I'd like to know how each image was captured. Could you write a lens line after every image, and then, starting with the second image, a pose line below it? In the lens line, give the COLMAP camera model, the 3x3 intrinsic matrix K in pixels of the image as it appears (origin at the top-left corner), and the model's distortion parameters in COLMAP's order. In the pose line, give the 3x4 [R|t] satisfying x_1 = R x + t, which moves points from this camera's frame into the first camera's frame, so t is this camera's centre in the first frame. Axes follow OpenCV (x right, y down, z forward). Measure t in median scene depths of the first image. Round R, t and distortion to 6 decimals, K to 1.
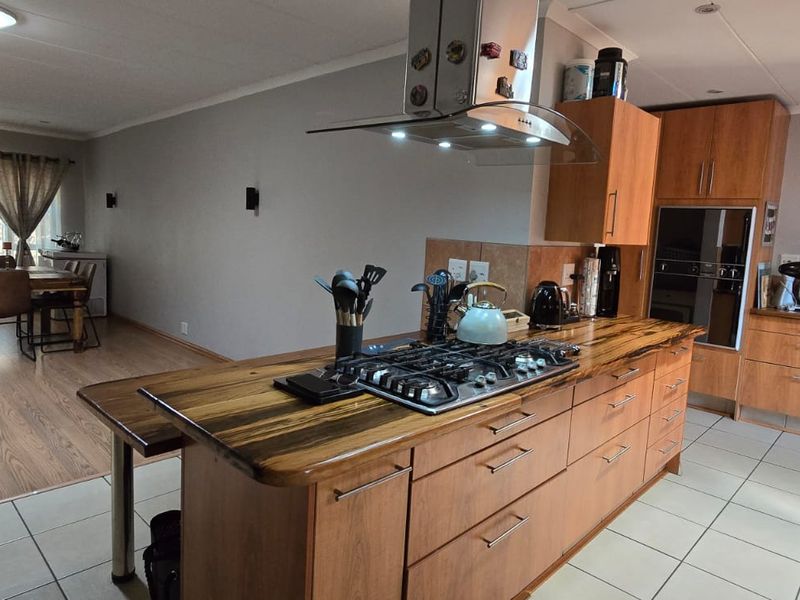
lens RADIAL K [[537.8, 0, 400.0], [0, 537.8, 295.2], [0, 0, 1]] dist [-0.006968, 0.002368]
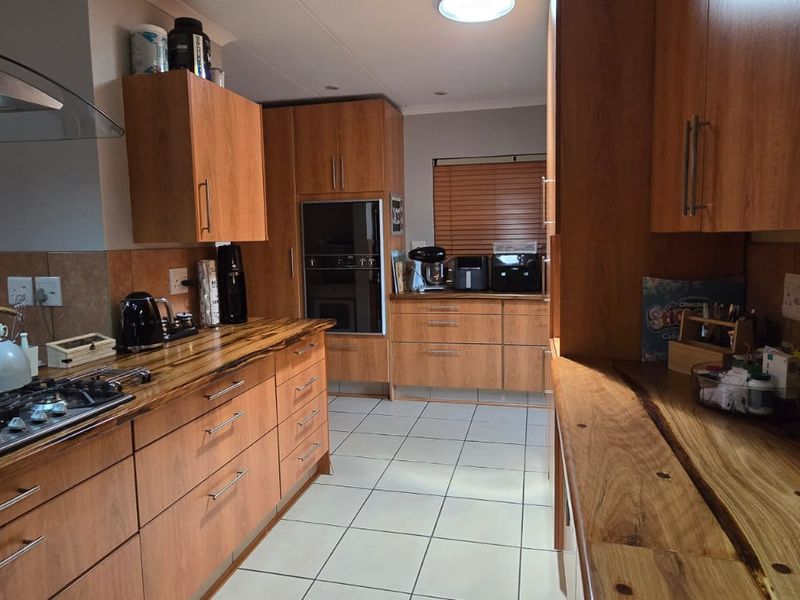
lens RADIAL K [[537.8, 0, 400.0], [0, 537.8, 295.2], [0, 0, 1]] dist [-0.006968, 0.002368]
pose [[0.860595, -0.118369, 0.495343, 0.186690], [0.124680, 0.991987, 0.020433, 0.010042], [-0.493792, 0.044175, 0.868457, 0.083010]]
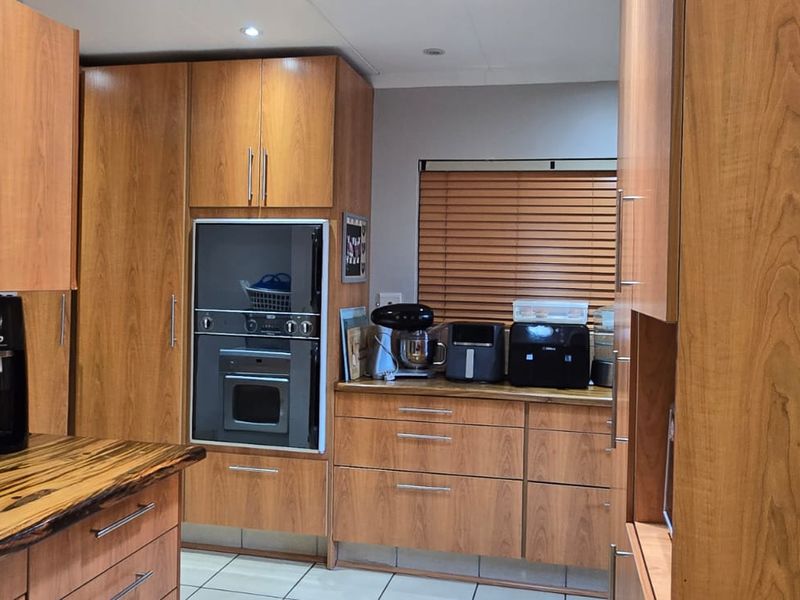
lens RADIAL K [[741.8, 0, 400.0], [0, 741.8, 300.0], [0, 0, 1]] dist [0.005194, -0.000148]
pose [[0.852554, -0.045102, 0.520689, 0.362337], [0.083996, 0.995143, -0.051333, -0.026740], [-0.515845, 0.087500, 0.852202, 0.290489]]
